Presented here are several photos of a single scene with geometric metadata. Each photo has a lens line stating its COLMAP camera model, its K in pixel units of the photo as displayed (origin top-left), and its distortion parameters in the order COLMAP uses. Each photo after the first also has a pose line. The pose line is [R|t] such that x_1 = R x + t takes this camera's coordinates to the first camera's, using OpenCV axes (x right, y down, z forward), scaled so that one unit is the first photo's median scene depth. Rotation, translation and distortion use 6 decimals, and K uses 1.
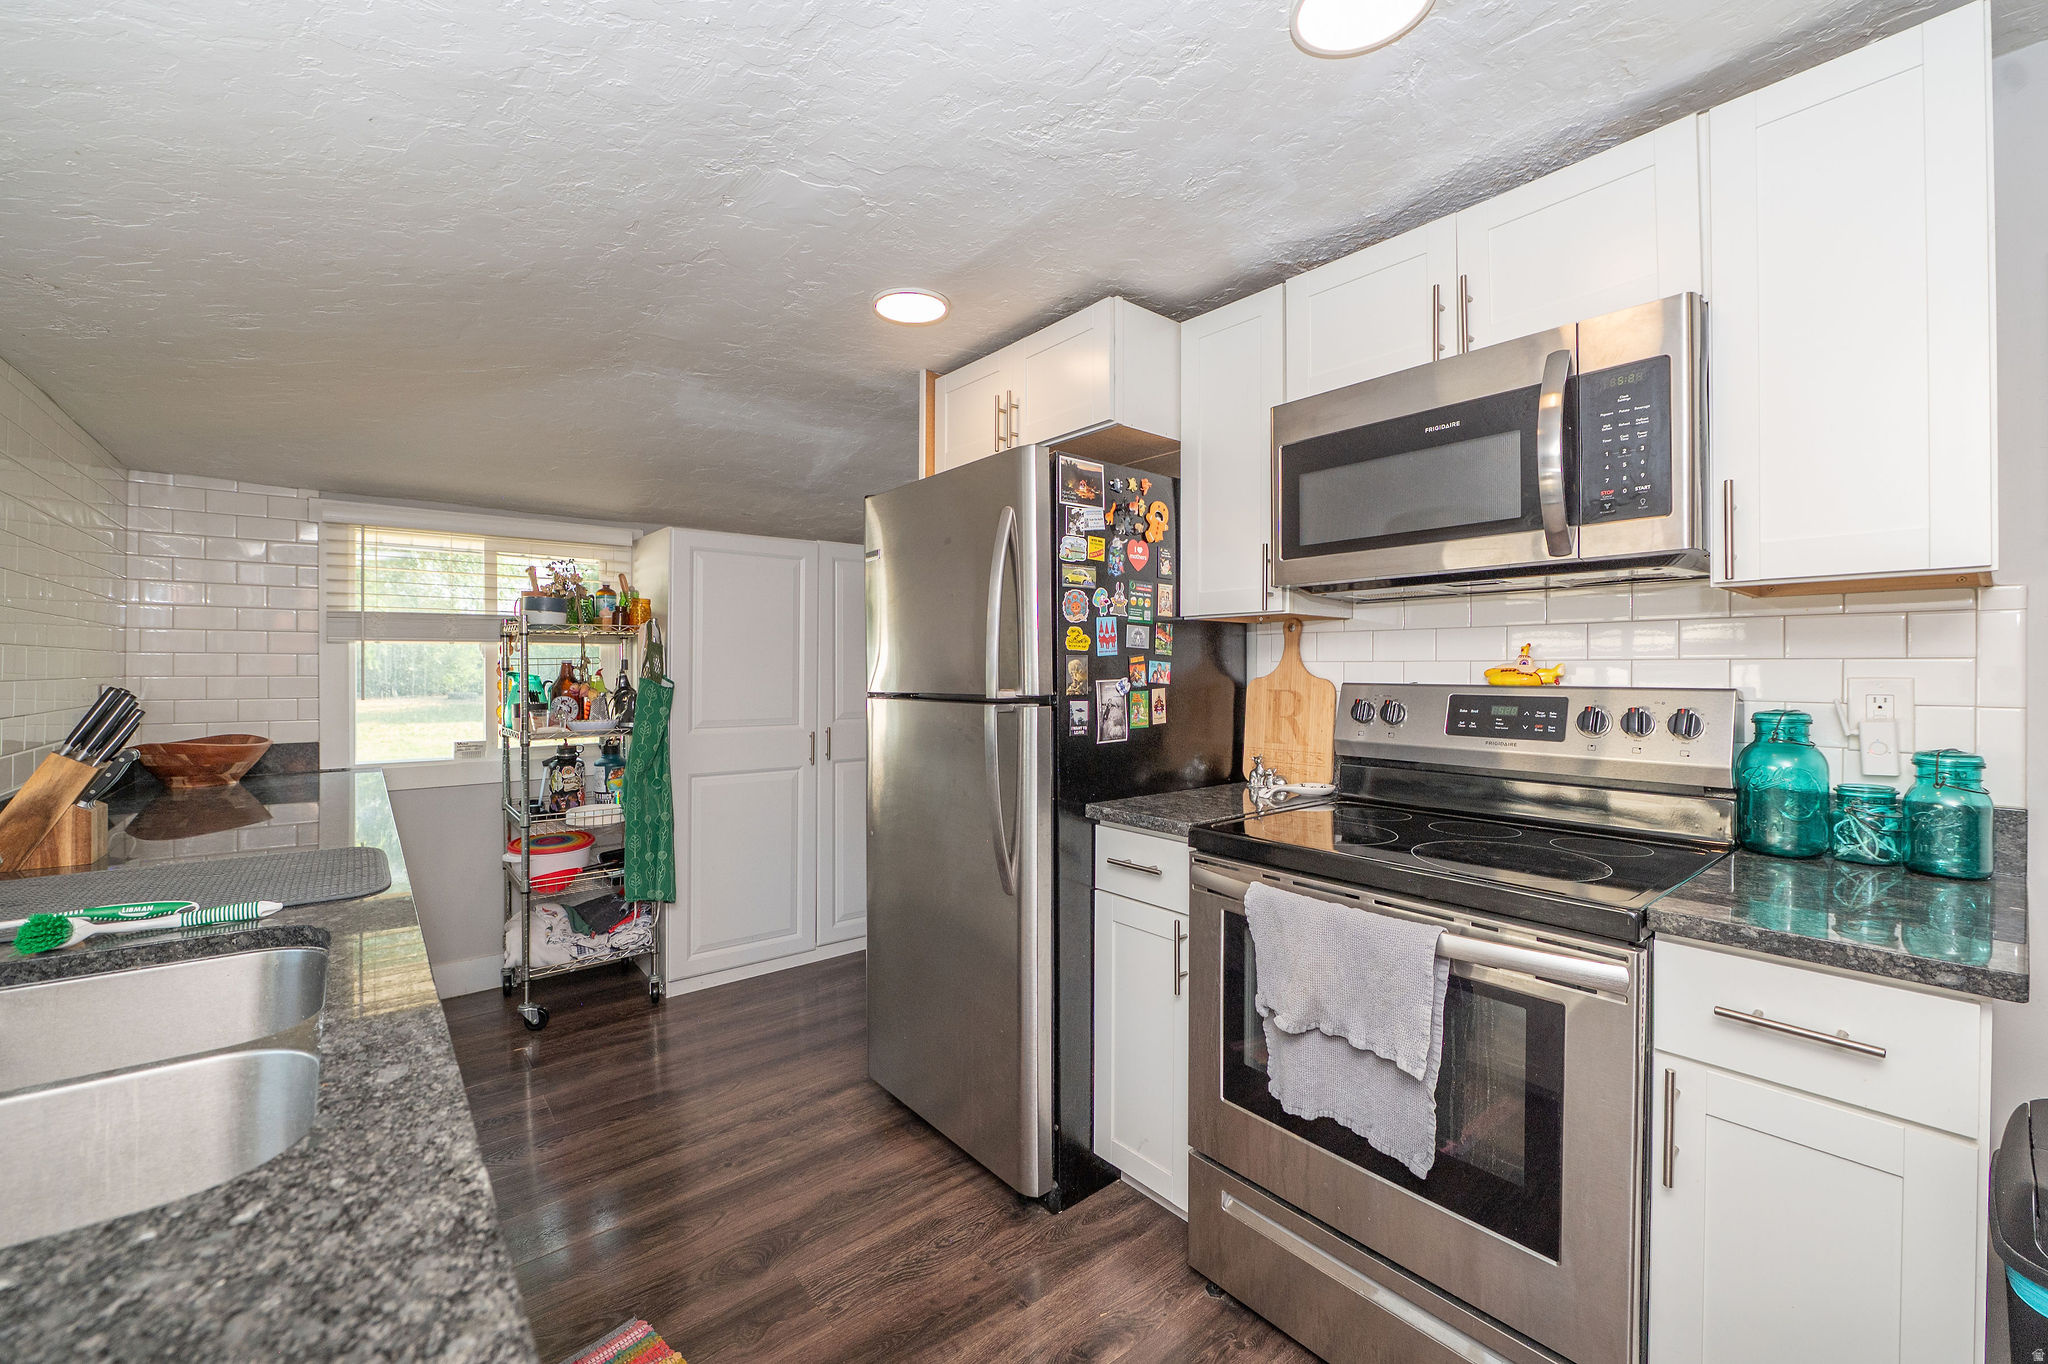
lens RADIAL K [[837.4, 0, 1019.5], [0, 837.4, 675.1], [0, 0, 1]] dist [-0.001124, -0.000208]
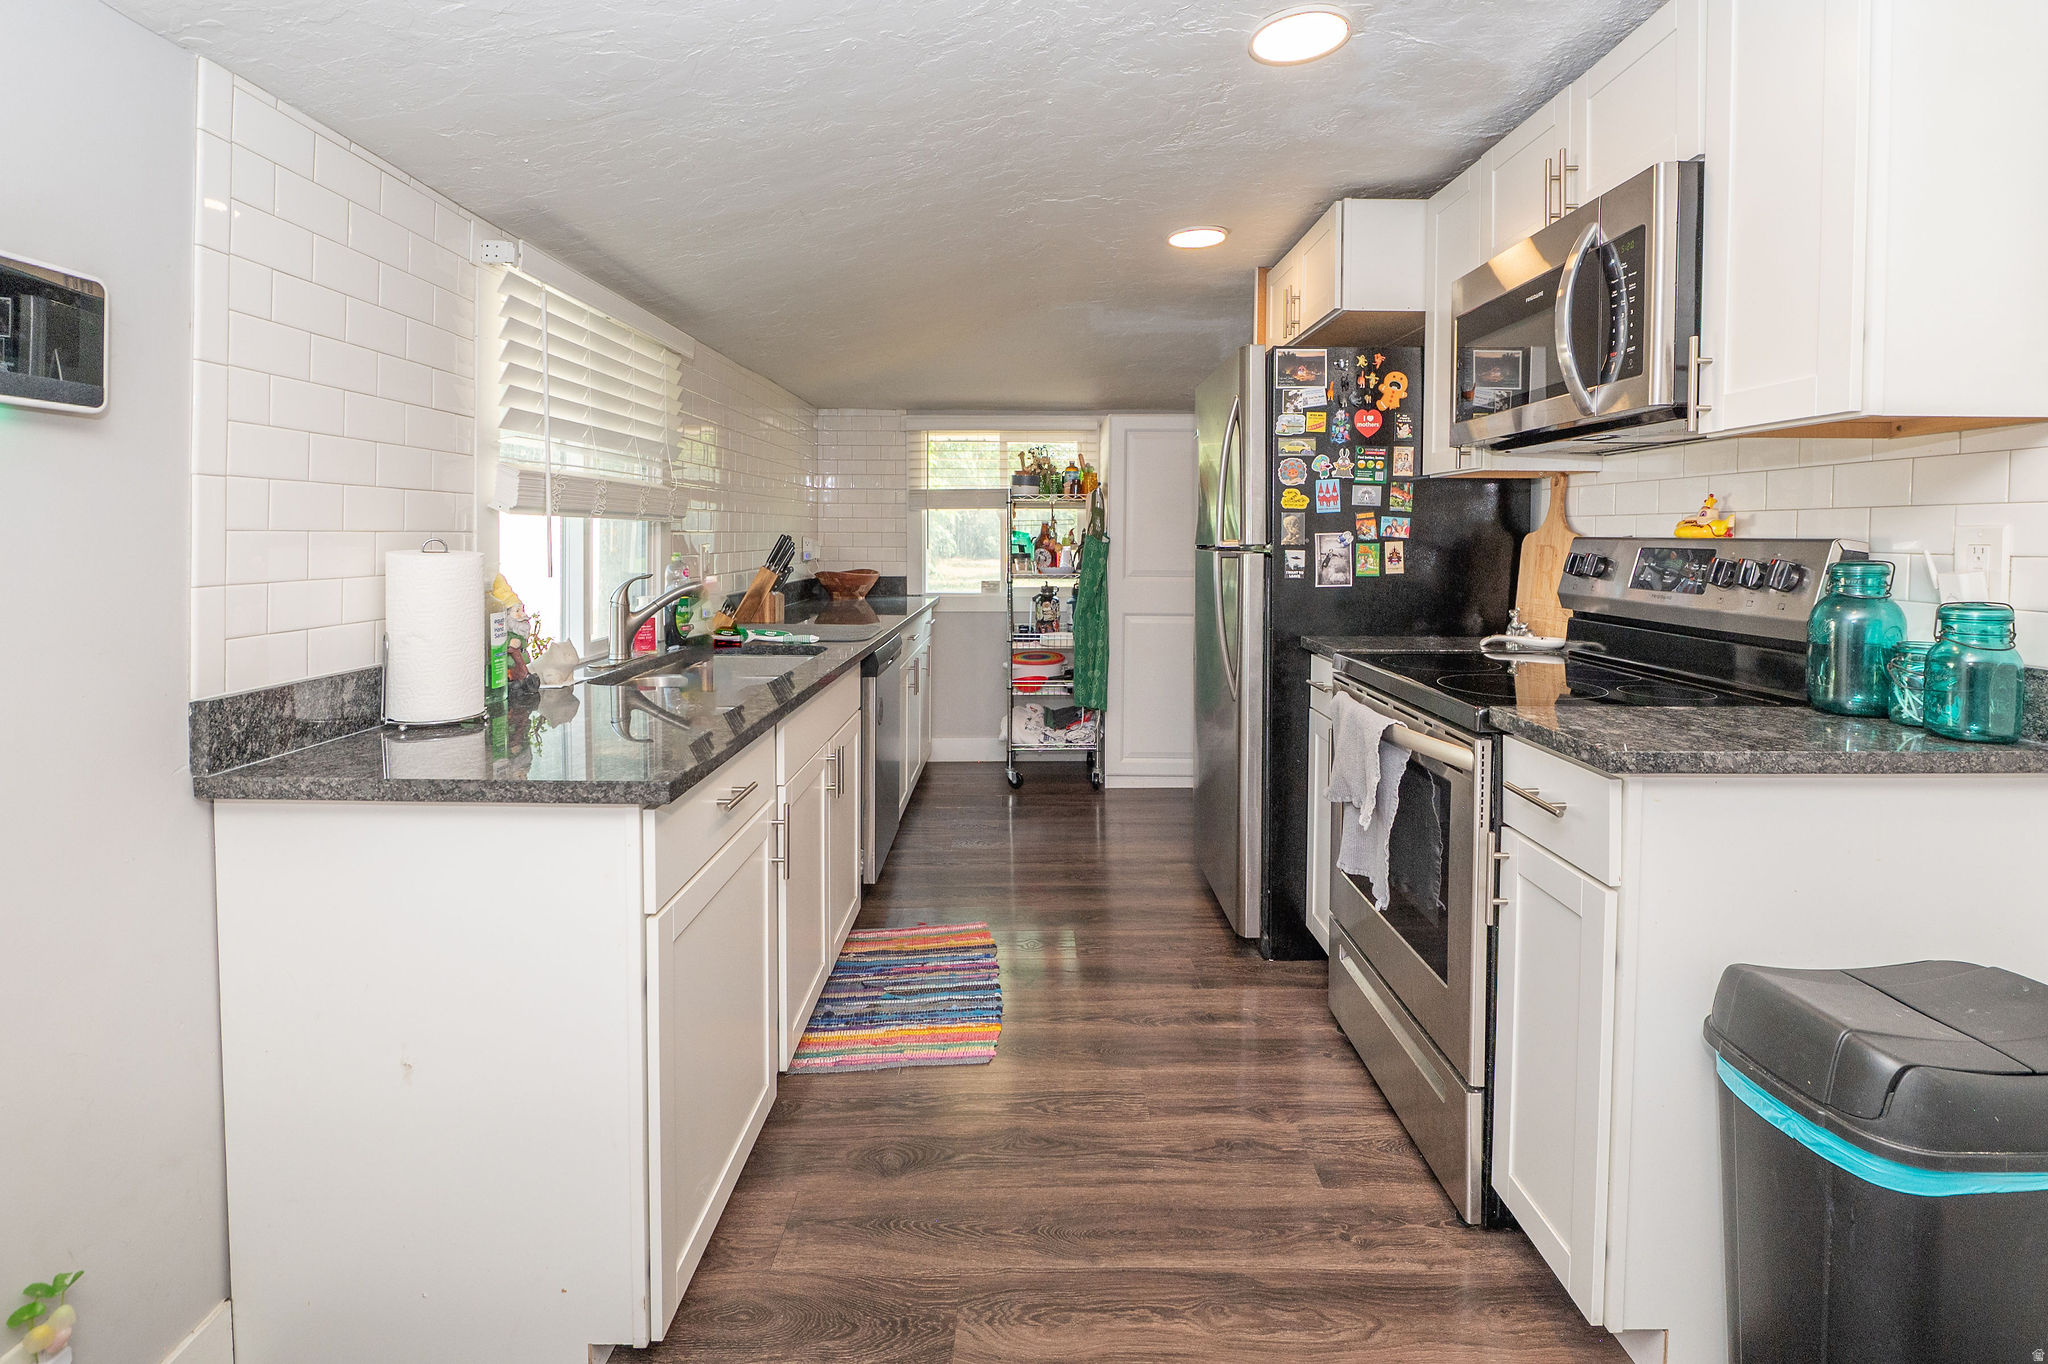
lens RADIAL K [[963.5, 0, 1011.6], [0, 963.5, 578.9], [0, 0, 1]] dist [-0.001044, -0.000115]
pose [[0.767189, 0.031438, -0.640650, 0.603136], [-0.006836, 0.999142, 0.040843, 0.016854], [0.641384, -0.026955, 0.766746, -0.307575]]
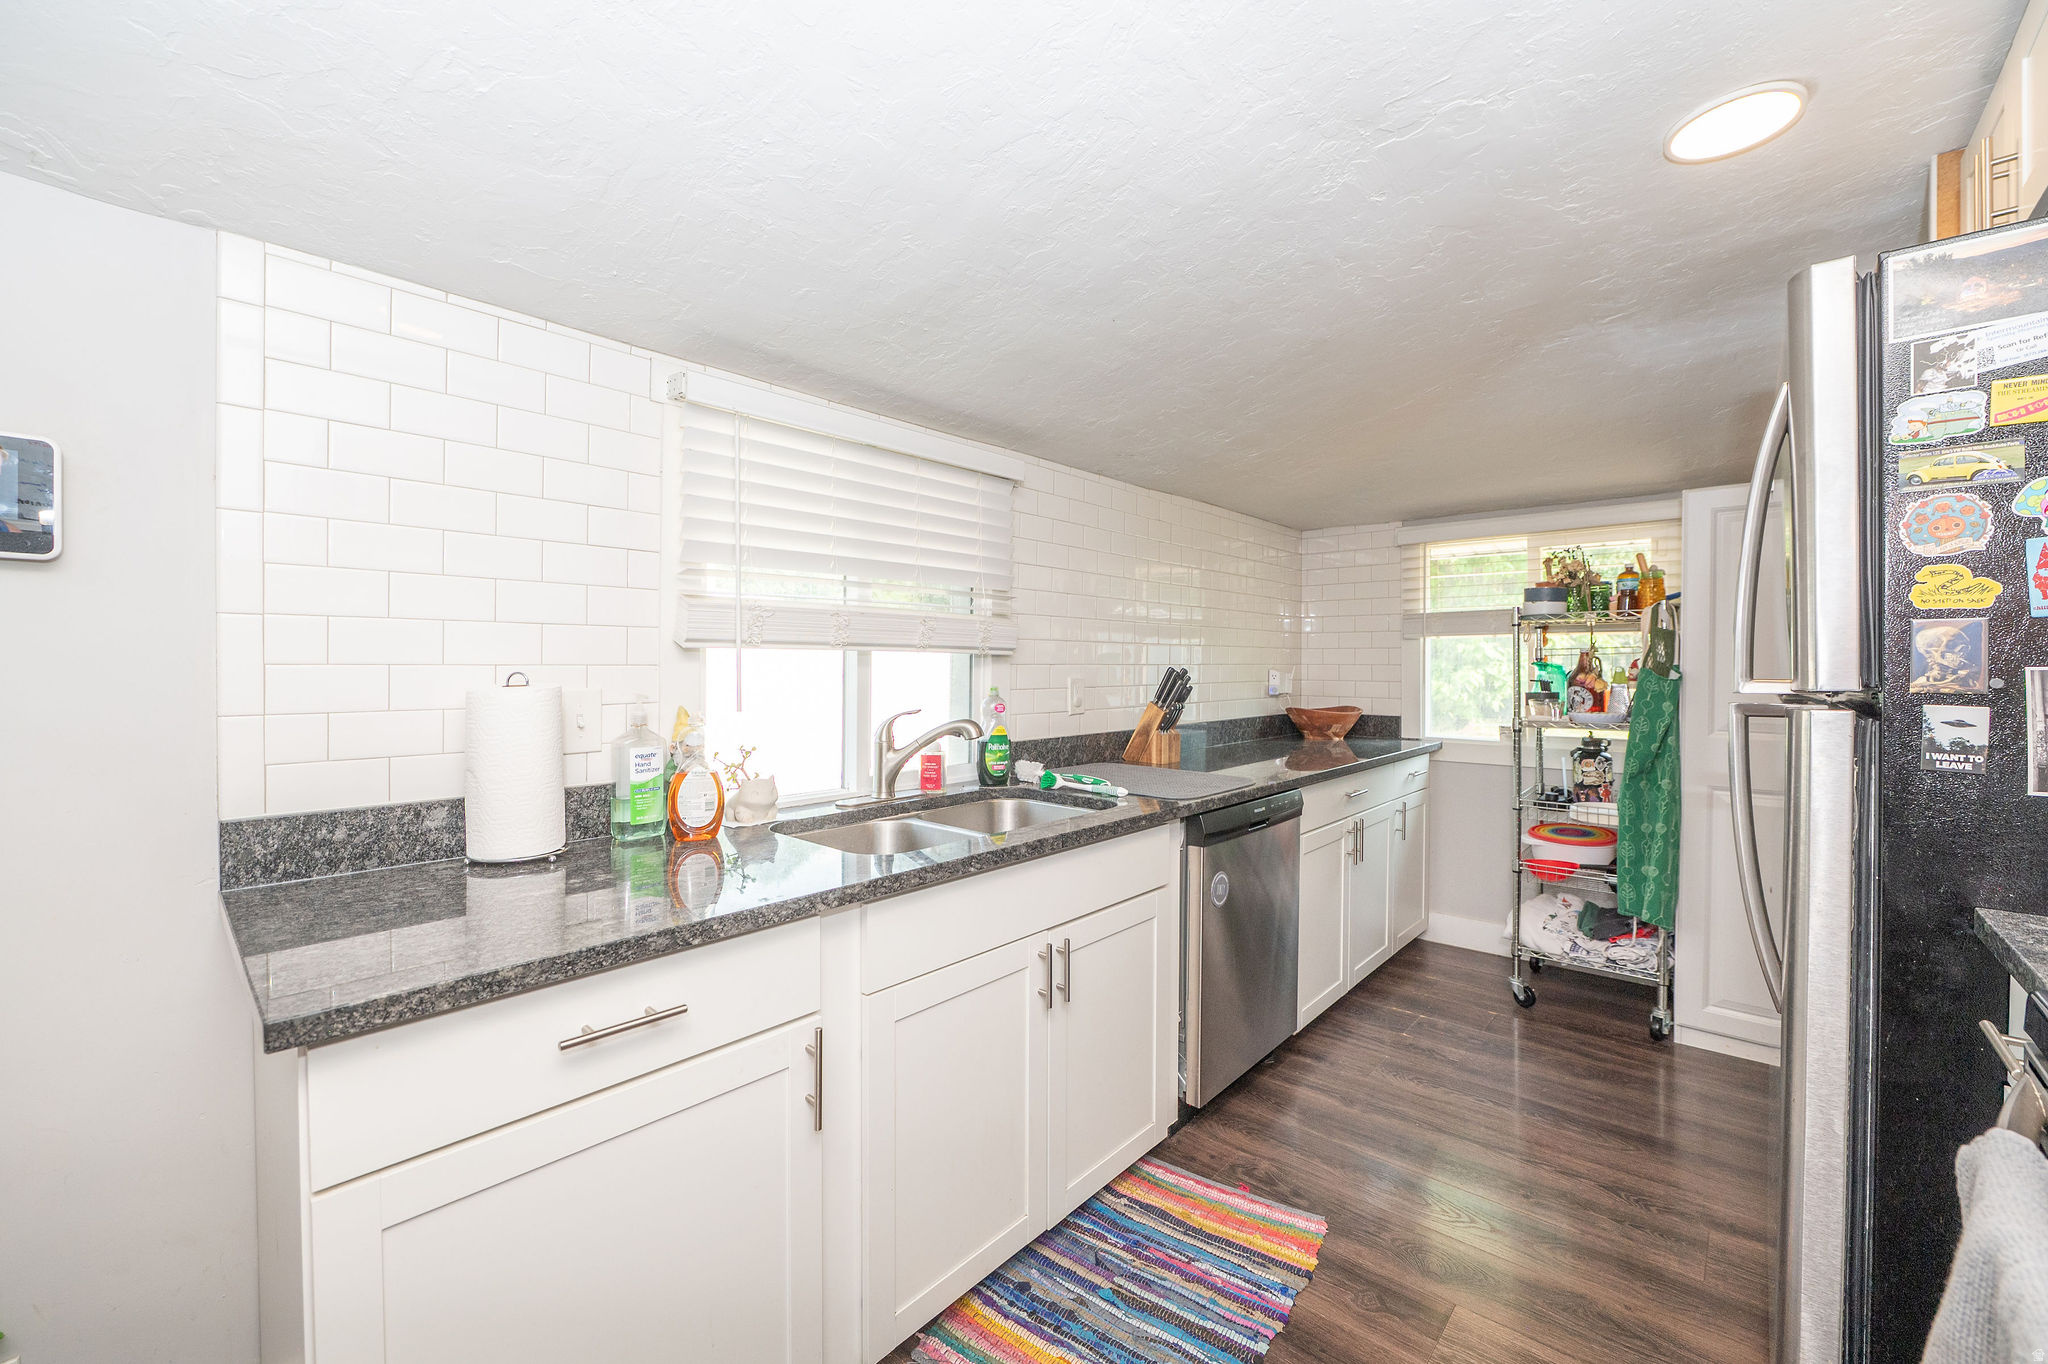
lens RADIAL K [[814.2, 0, 1024.9], [0, 814.2, 674.1], [0, 0, 1]] dist [-0.002386, -0.000490]
pose [[0.154345, 0.011663, -0.987948, 0.445598], [-0.009127, 0.999904, 0.010379, 0.010432], [0.987975, 0.007415, 0.154437, 0.324281]]
